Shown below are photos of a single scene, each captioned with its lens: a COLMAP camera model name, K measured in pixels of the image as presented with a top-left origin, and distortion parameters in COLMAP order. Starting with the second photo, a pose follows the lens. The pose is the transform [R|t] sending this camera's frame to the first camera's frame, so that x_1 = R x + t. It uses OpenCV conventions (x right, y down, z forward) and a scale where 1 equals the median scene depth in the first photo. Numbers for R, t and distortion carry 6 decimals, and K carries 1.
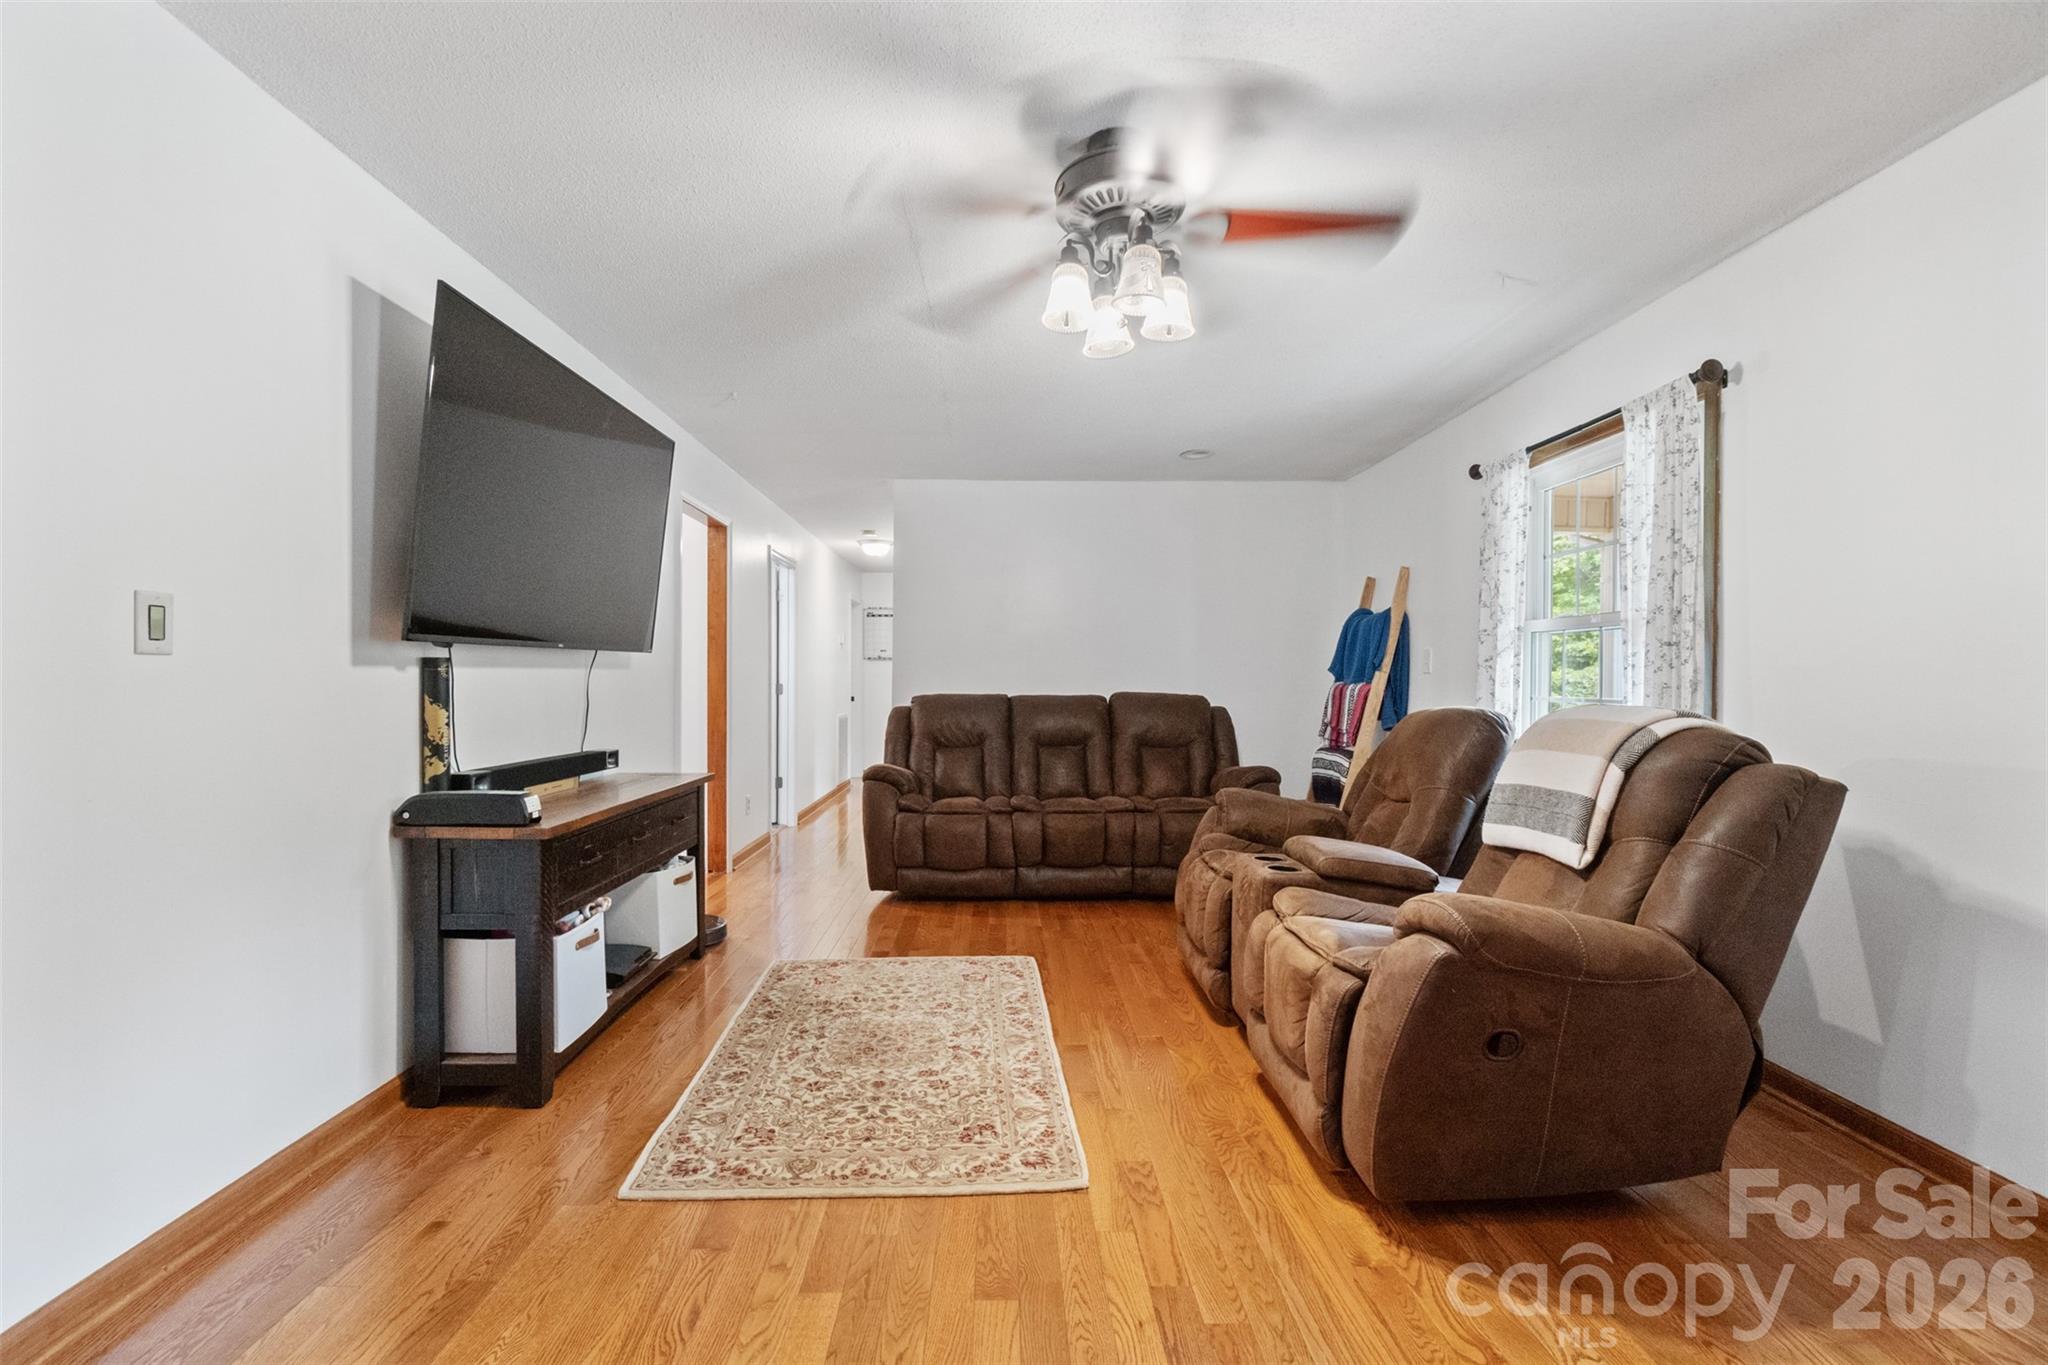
lens RADIAL K [[895.4, 0, 1024.0], [0, 895.4, 682.5], [0, 0, 1]] dist [-0.006981, 0.000668]
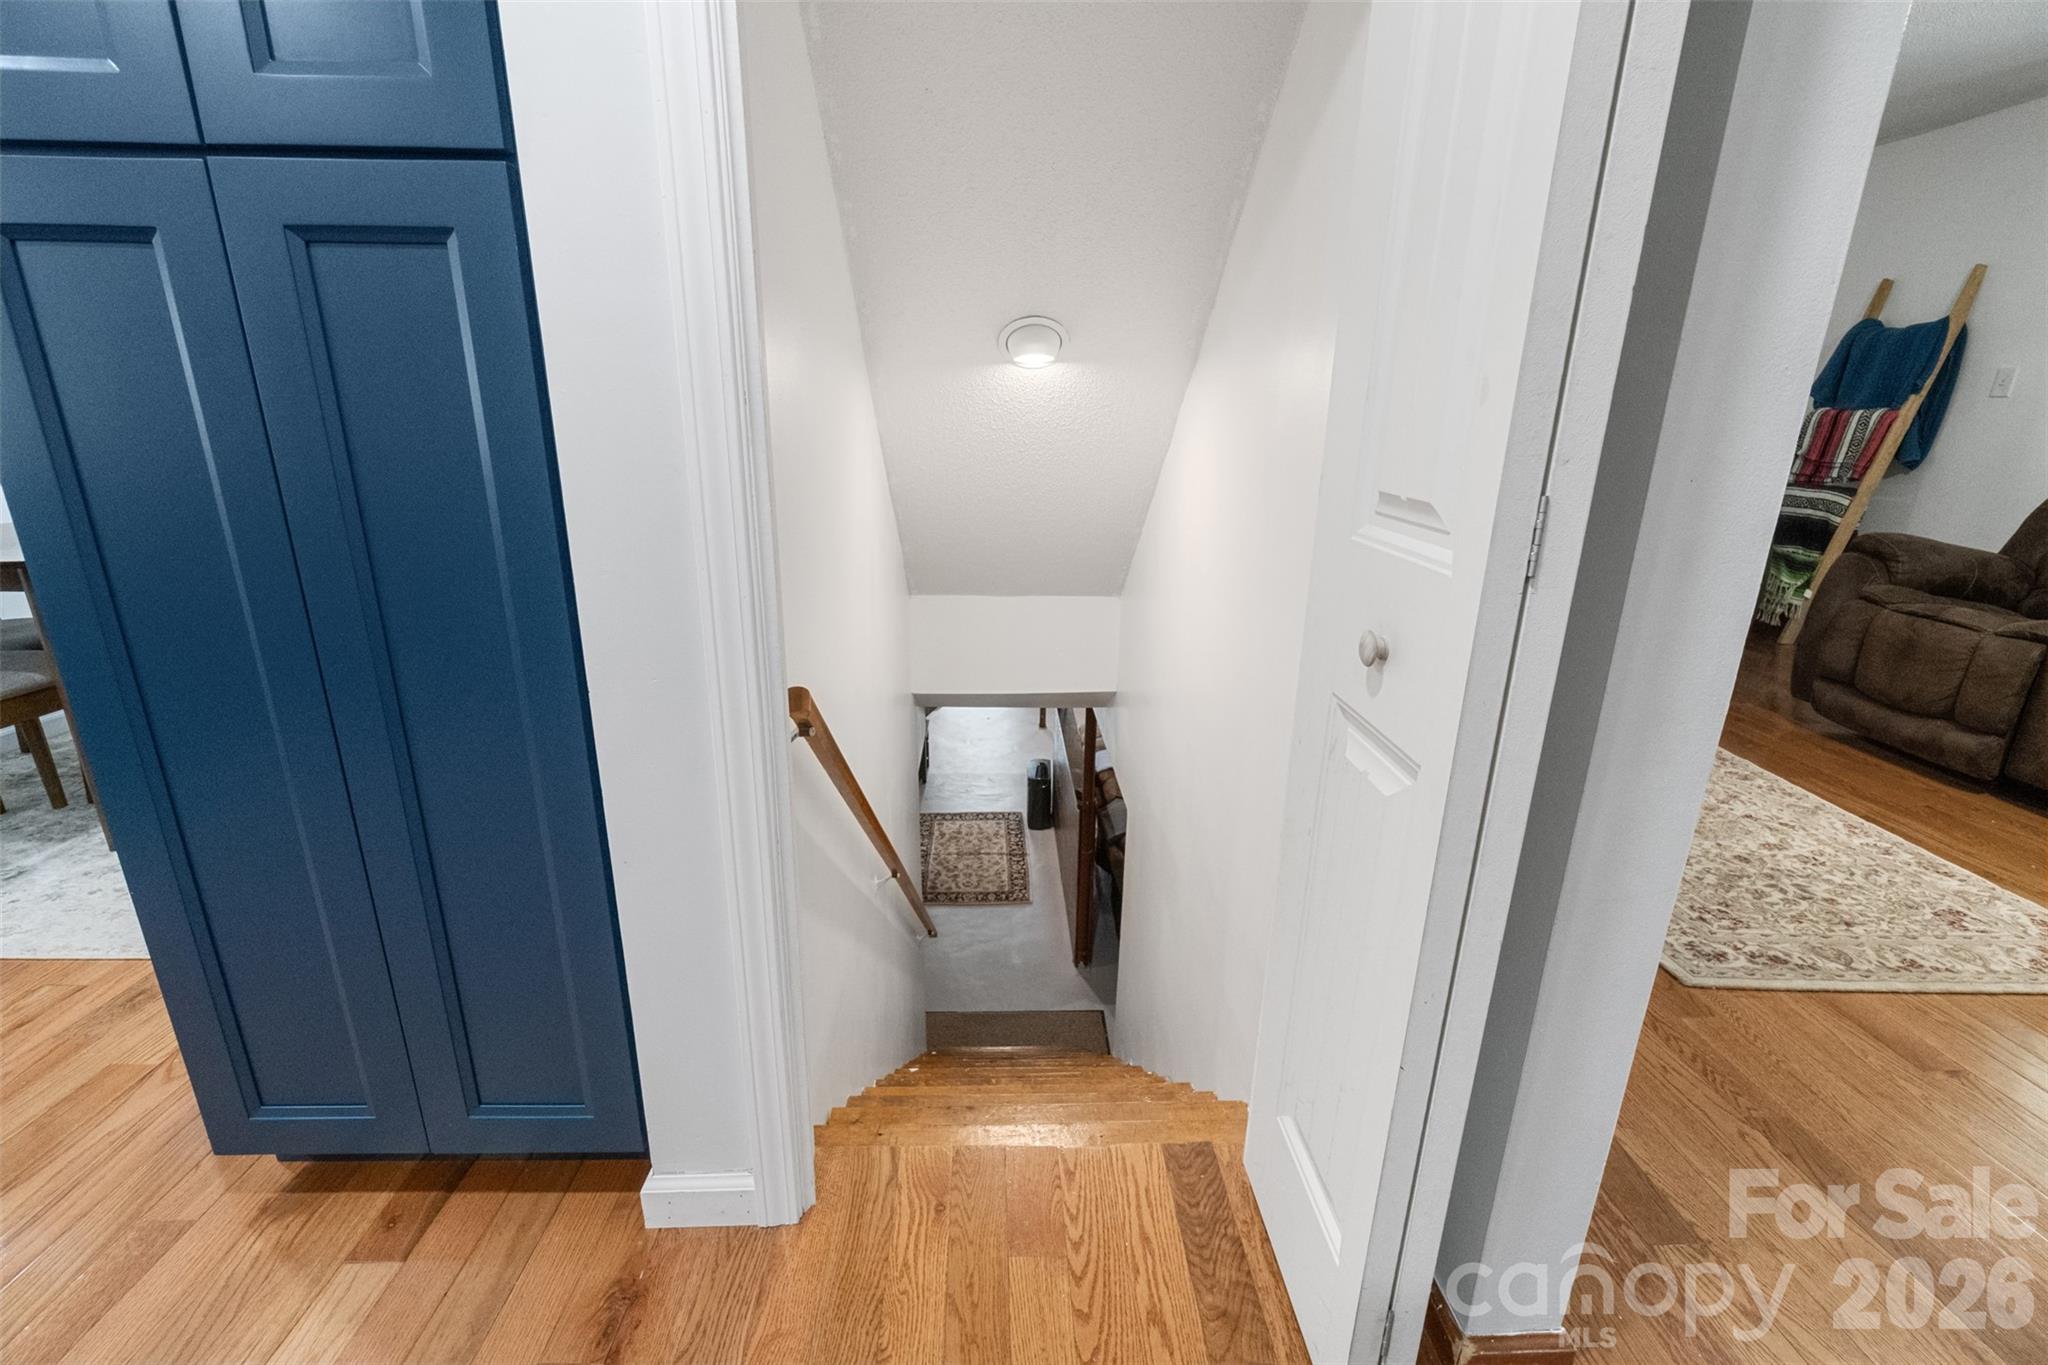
lens RADIAL K [[885.4, 0, 1013.8], [0, 885.4, 655.5], [0, 0, 1]] dist [0.001401, 0.000298]
pose [[0.999344, 0.012303, -0.034063, -0.855273], [-0.002288, 0.960098, 0.279655, -0.017557], [0.036145, -0.279394, 0.959496, 0.123738]]
